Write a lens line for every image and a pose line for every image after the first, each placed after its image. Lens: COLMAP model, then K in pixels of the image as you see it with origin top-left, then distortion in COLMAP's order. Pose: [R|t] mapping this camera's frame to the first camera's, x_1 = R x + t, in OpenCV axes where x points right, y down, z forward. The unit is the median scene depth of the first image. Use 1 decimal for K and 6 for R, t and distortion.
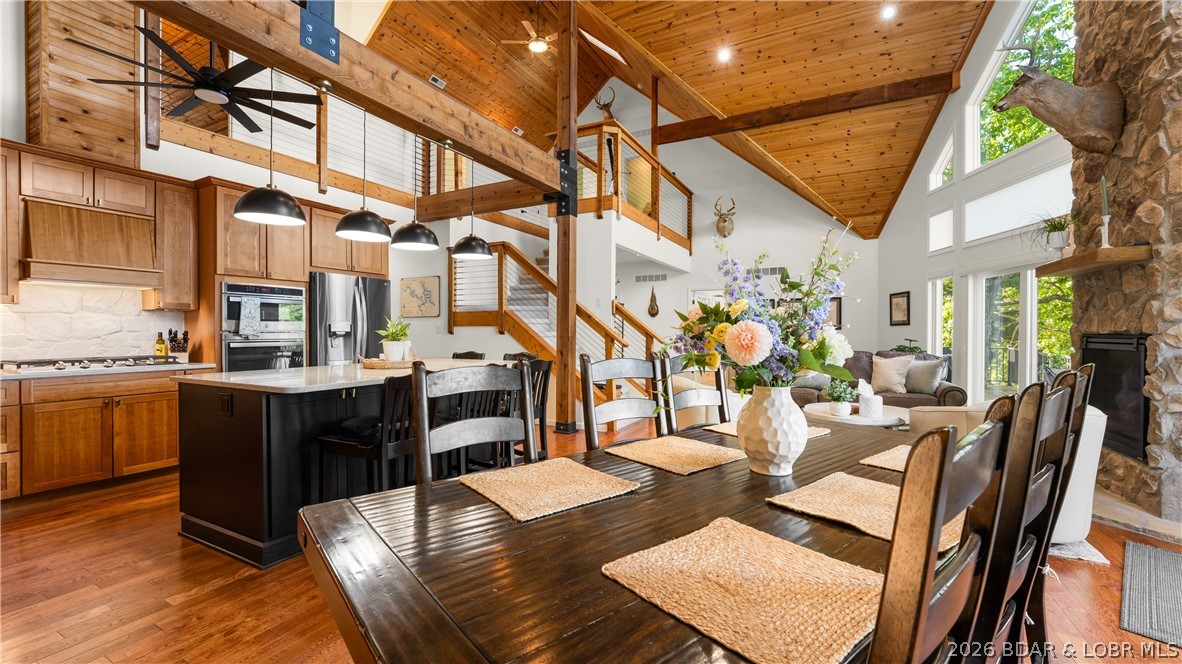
lens RADIAL K [[482.9, 0, 586.1], [0, 482.9, 334.0], [0, 0, 1]] dist [-0.019837, 0.004510]
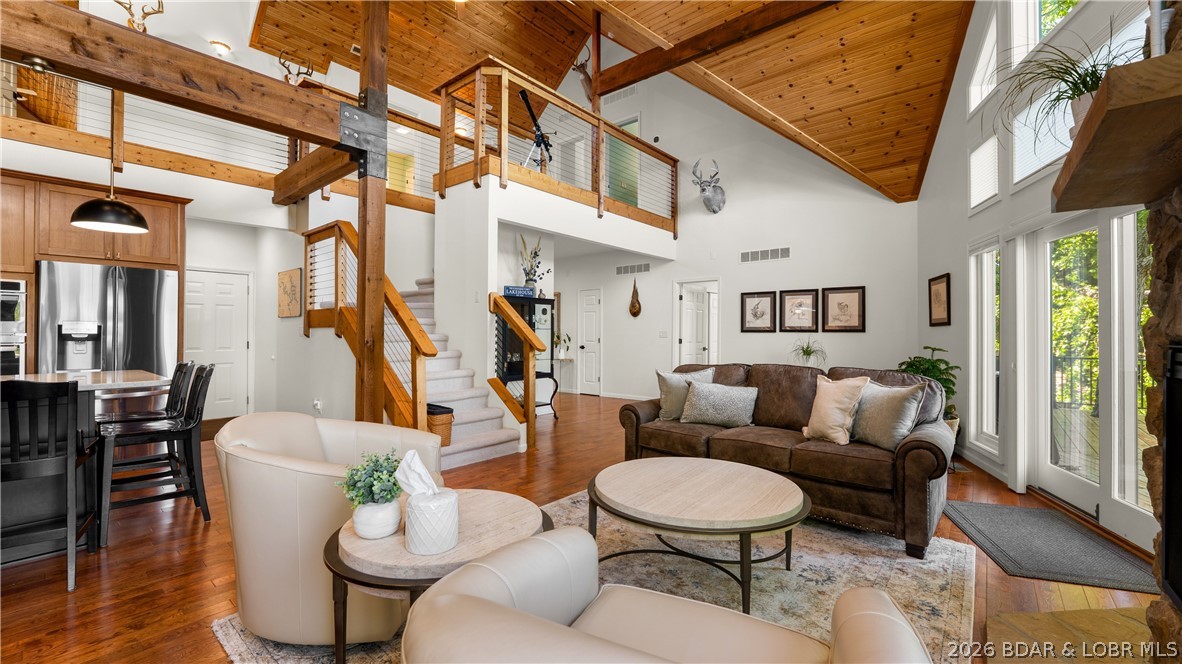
lens RADIAL K [[482.9, 0, 594.0], [0, 482.9, 332.2], [0, 0, 1]] dist [-0.019837, 0.004510]
pose [[0.978585, 0.000377, -0.205845, 0.530050], [-0.002306, 0.999956, -0.009130, -0.002825], [0.205832, 0.009409, 0.978542, 0.414324]]
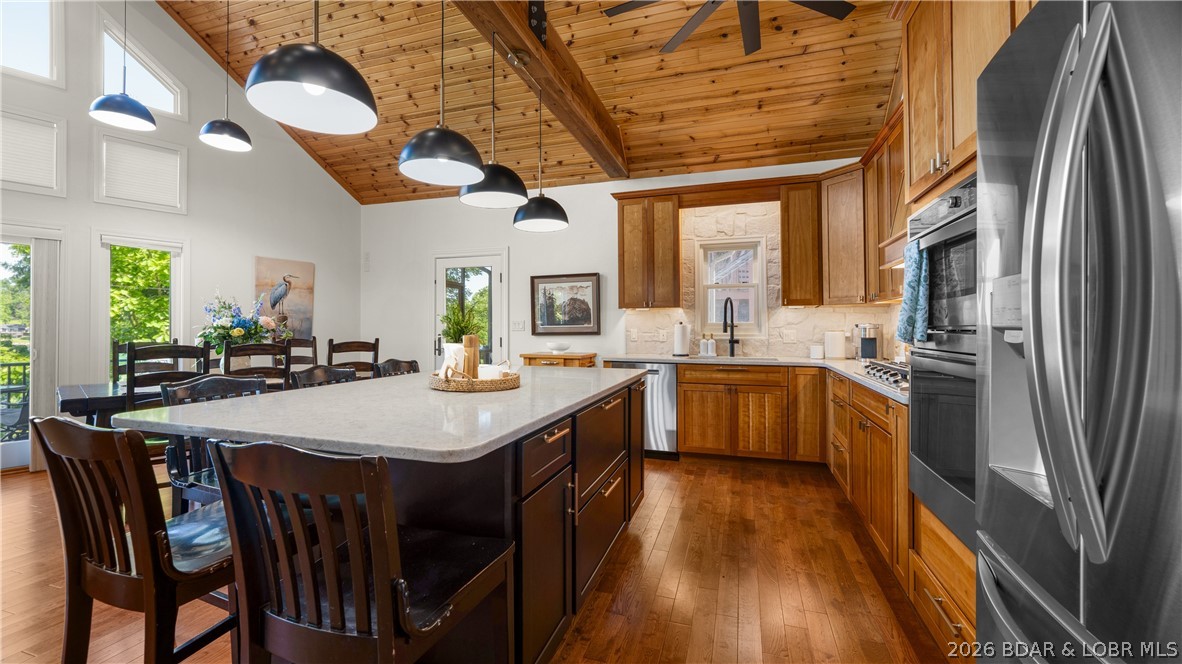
lens RADIAL K [[482.9, 0, 575.3], [0, 482.9, 322.2], [0, 0, 1]] dist [-0.019837, 0.004510]
pose [[-0.987451, 0.007374, -0.157755, -0.314701], [0.007315, 0.999973, 0.000954, -0.016818], [0.157758, -0.000212, -0.987478, 1.194779]]
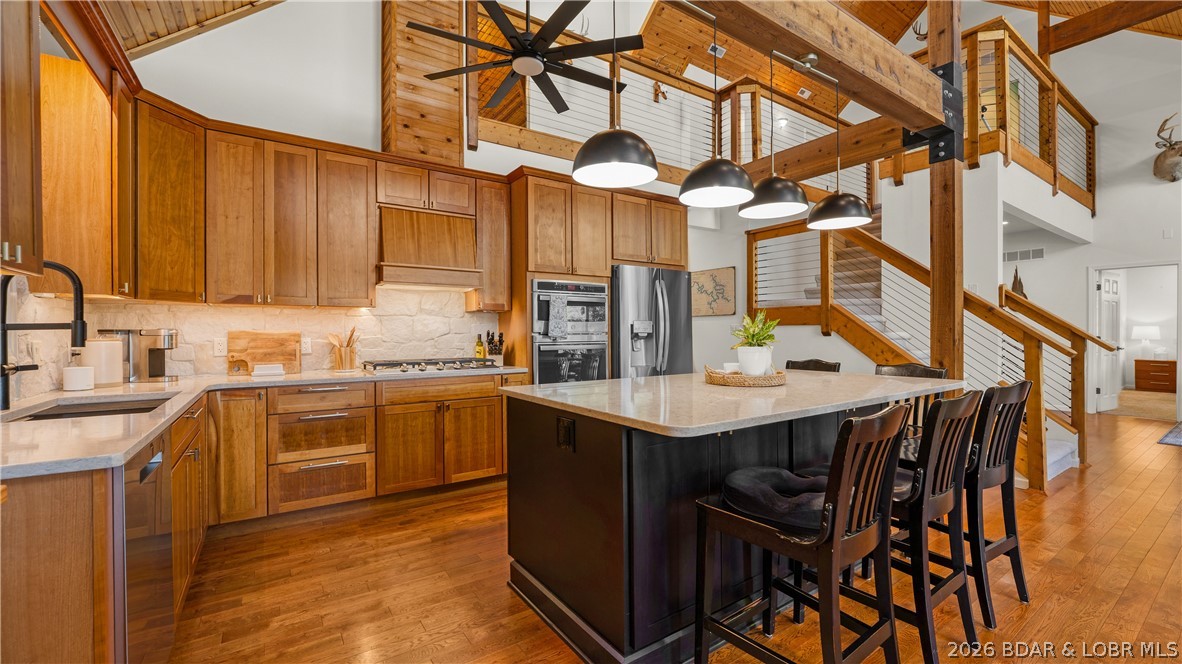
lens RADIAL K [[482.9, 0, 585.9], [0, 482.9, 335.4], [0, 0, 1]] dist [-0.019837, 0.004510]
pose [[0.883168, -0.001036, -0.469055, -0.203411], [0.001214, 0.999999, 0.000078, -0.000665], [0.469055, -0.000638, 0.883169, 0.195740]]
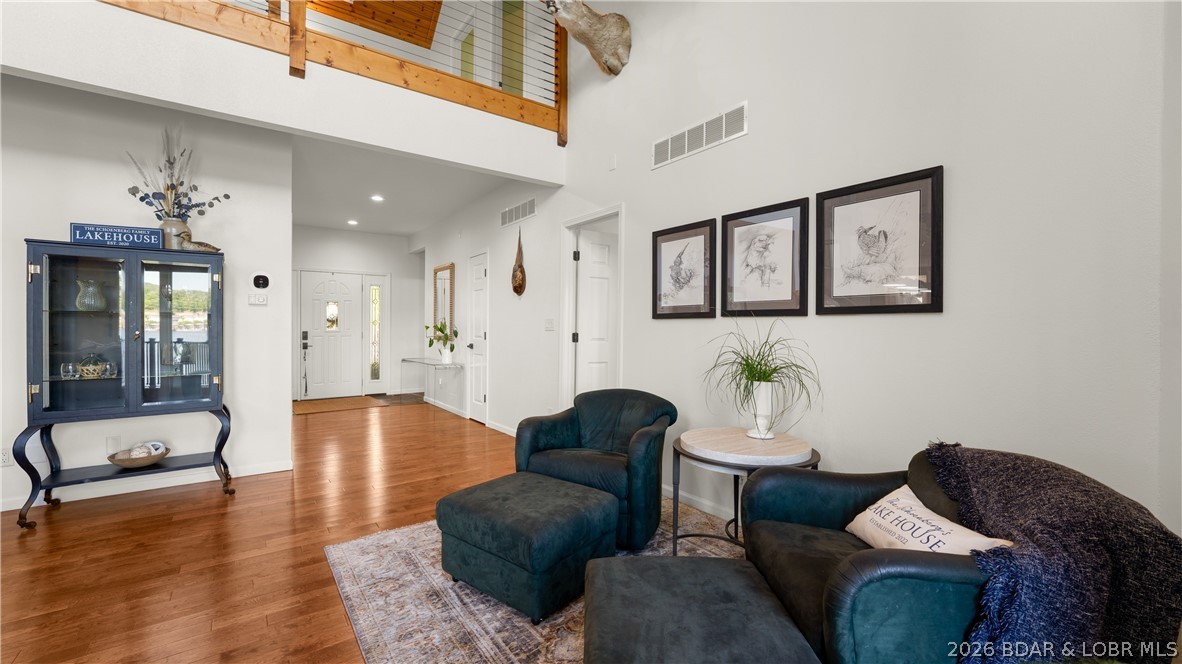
lens RADIAL K [[482.9, 0, 587.1], [0, 482.9, 335.3], [0, 0, 1]] dist [-0.019837, 0.004510]
pose [[0.901319, 0.004800, -0.433129, 0.889939], [-0.001257, 0.999963, 0.008467, 0.000333], [0.433154, -0.007087, 0.901292, 1.344763]]
